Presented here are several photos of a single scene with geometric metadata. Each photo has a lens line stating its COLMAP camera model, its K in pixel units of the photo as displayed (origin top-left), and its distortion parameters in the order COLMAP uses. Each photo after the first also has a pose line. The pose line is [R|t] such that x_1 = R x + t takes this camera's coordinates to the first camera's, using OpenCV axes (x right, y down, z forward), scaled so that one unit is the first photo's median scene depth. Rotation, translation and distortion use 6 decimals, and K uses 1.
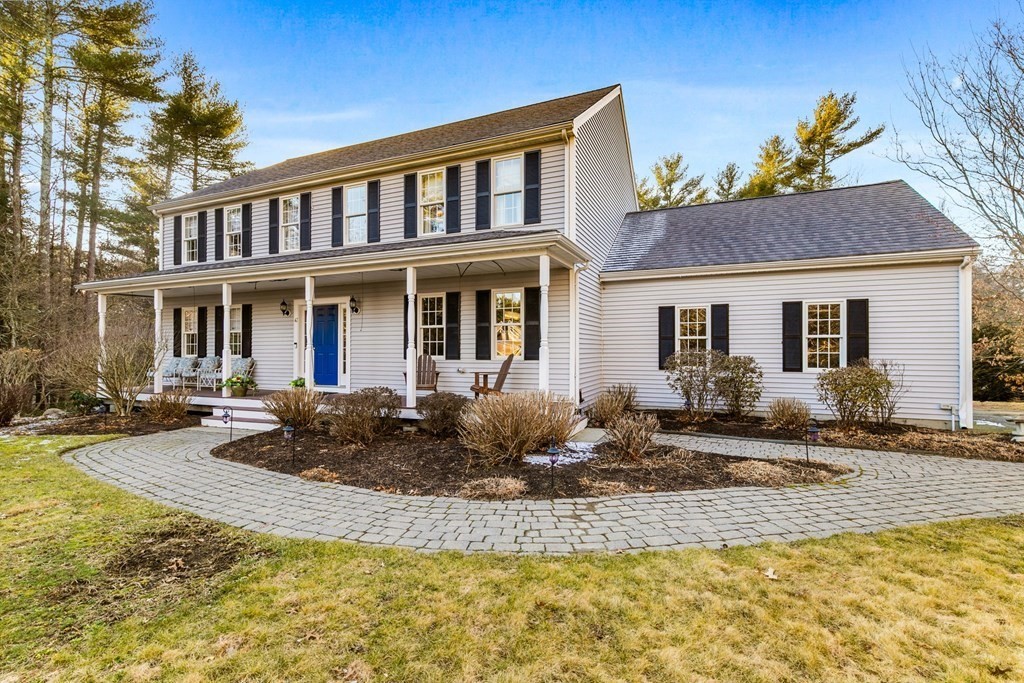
lens RADIAL K [[457.3, 0, 510.4], [0, 457.3, 342.9], [0, 0, 1]] dist [0.007561, -0.002154]
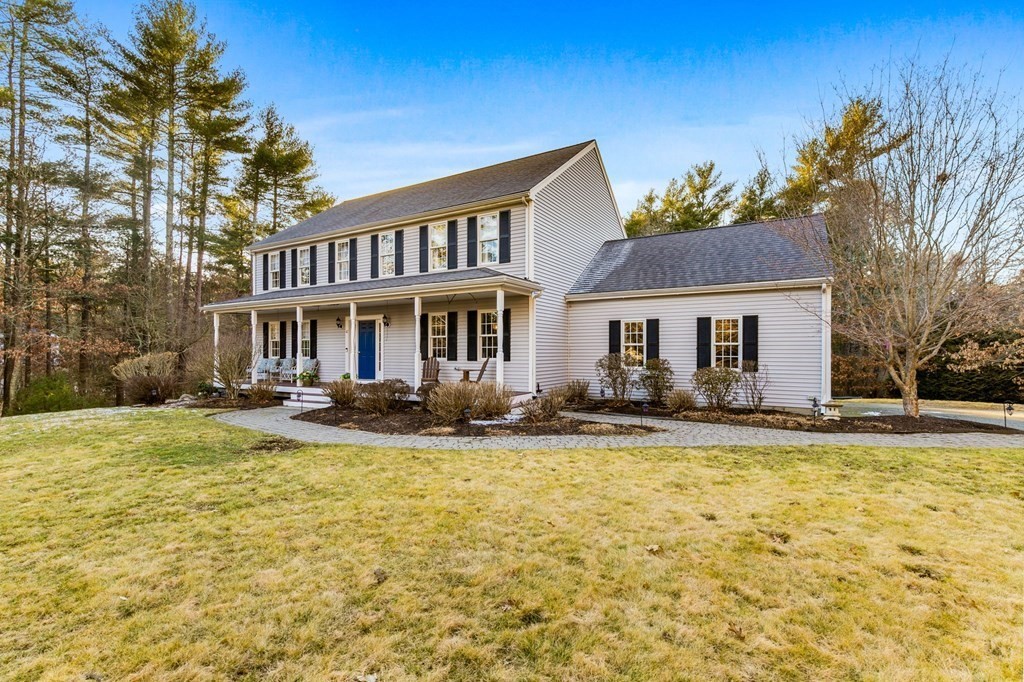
lens RADIAL K [[457.3, 0, 508.4], [0, 457.3, 347.0], [0, 0, 1]] dist [0.007561, -0.002154]
pose [[0.991733, -0.000364, -0.128319, 0.207286], [0.000896, 0.999991, 0.004087, -0.010044], [0.128316, -0.004168, 0.991725, -0.327598]]
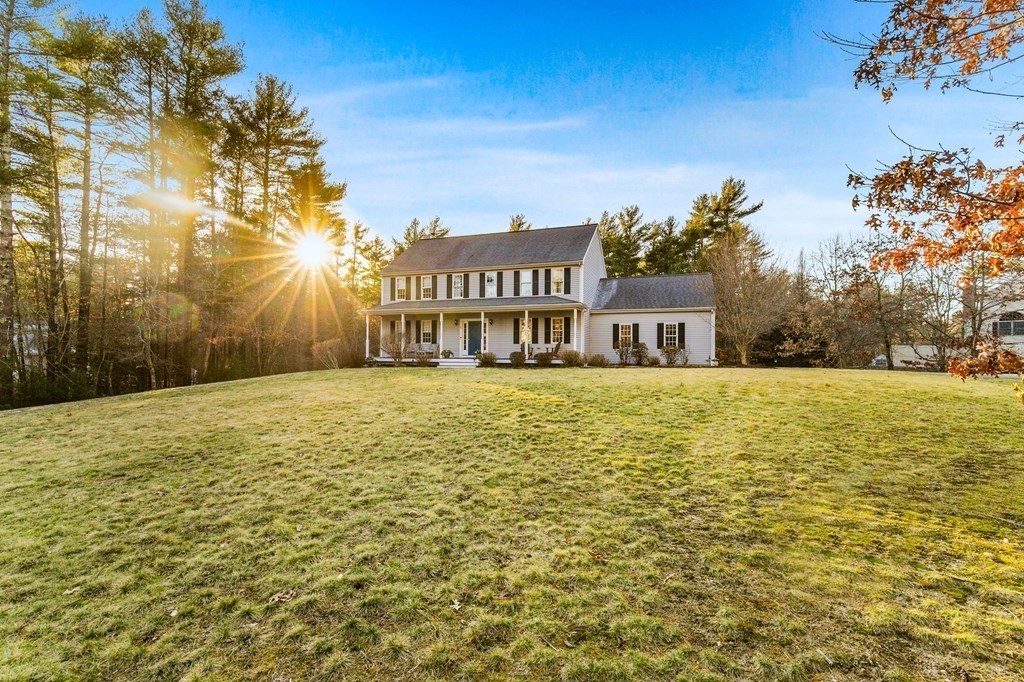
lens RADIAL K [[457.3, 0, 509.3], [0, 457.3, 340.5], [0, 0, 1]] dist [0.007561, -0.002154]
pose [[0.998121, 0.006990, 0.060873, -0.405636], [-0.006517, 0.999947, -0.007971, 0.037658], [-0.060925, 0.007559, 0.998114, -1.503489]]
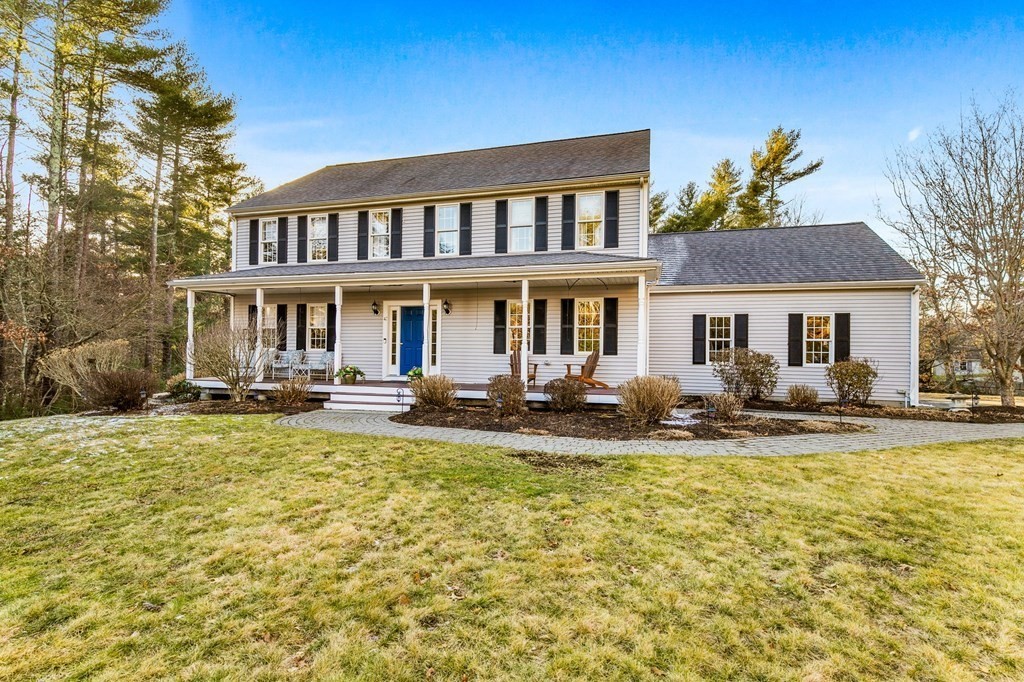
lens RADIAL K [[457.3, 0, 511.4], [0, 457.3, 346.2], [0, 0, 1]] dist [0.007561, -0.002154]
pose [[0.992220, 0.013444, 0.123770, -0.331711], [-0.014656, 0.999853, 0.008890, 0.004393], [-0.123633, -0.010635, 0.992271, -0.198319]]
